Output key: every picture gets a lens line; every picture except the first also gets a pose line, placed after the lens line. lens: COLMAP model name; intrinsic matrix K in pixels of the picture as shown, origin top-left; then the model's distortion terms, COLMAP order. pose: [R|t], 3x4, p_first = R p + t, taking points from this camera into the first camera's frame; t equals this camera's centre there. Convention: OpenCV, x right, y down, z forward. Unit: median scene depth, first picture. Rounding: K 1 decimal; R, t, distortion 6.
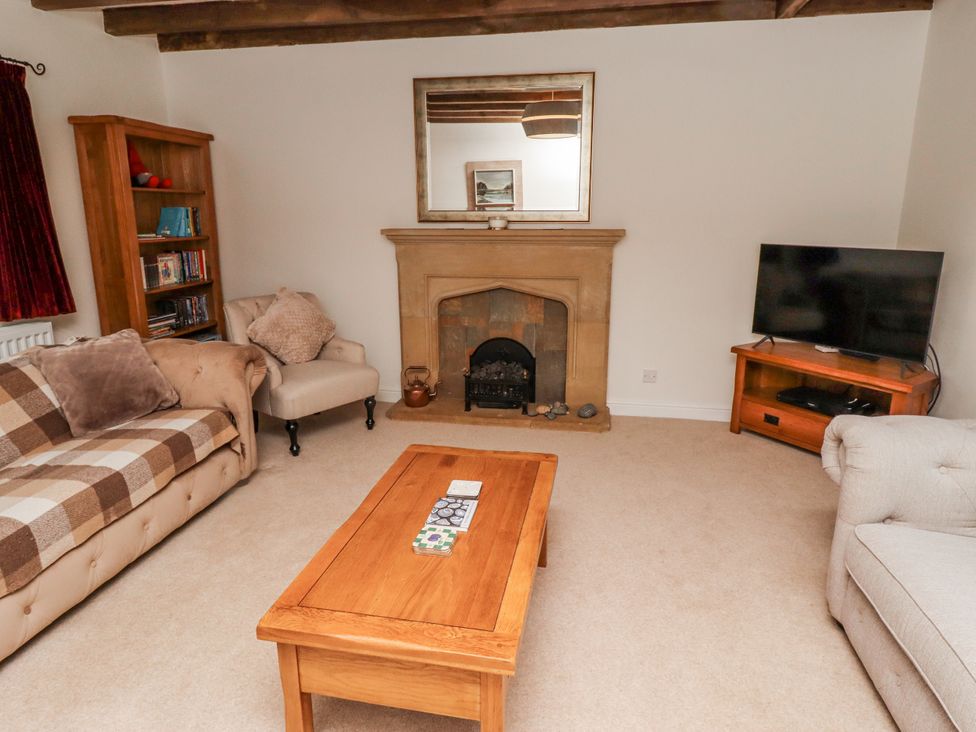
lens RADIAL K [[590.2, 0, 485.7], [0, 590.2, 358.9], [0, 0, 1]] dist [-0.007782, -0.001145]
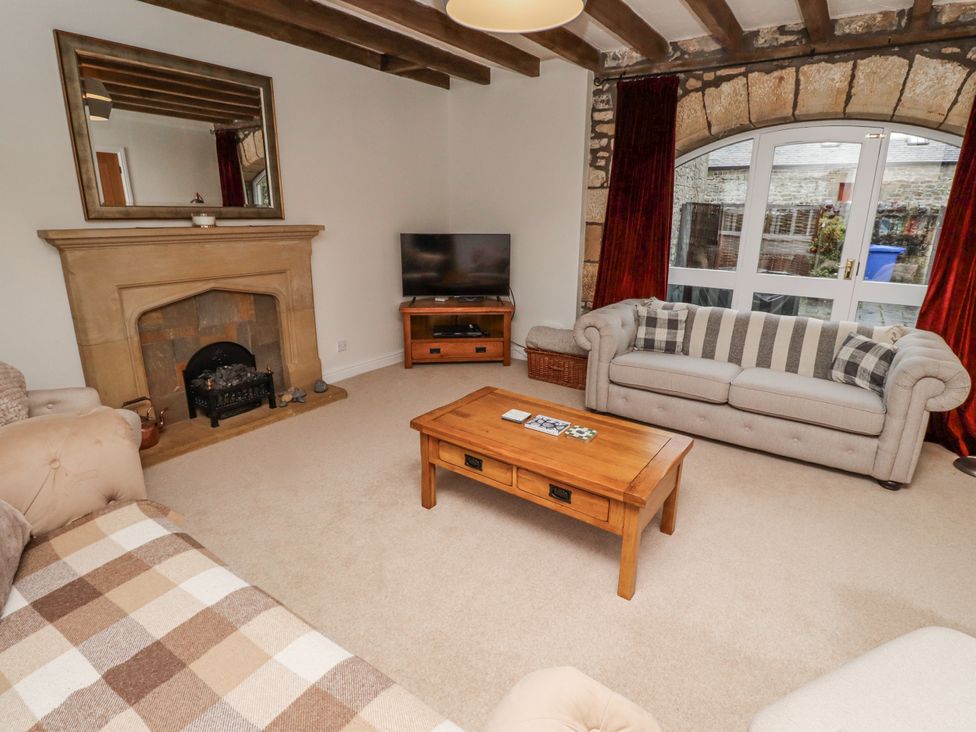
lens RADIAL K [[522.7, 0, 489.6], [0, 522.7, 367.6], [0, 0, 1]] dist [-0.026338, -0.001862]
pose [[0.400244, -0.253856, 0.880546, -0.566151], [0.205258, 0.961288, 0.183835, -0.063579], [-0.893126, 0.107160, 0.436856, 0.262657]]
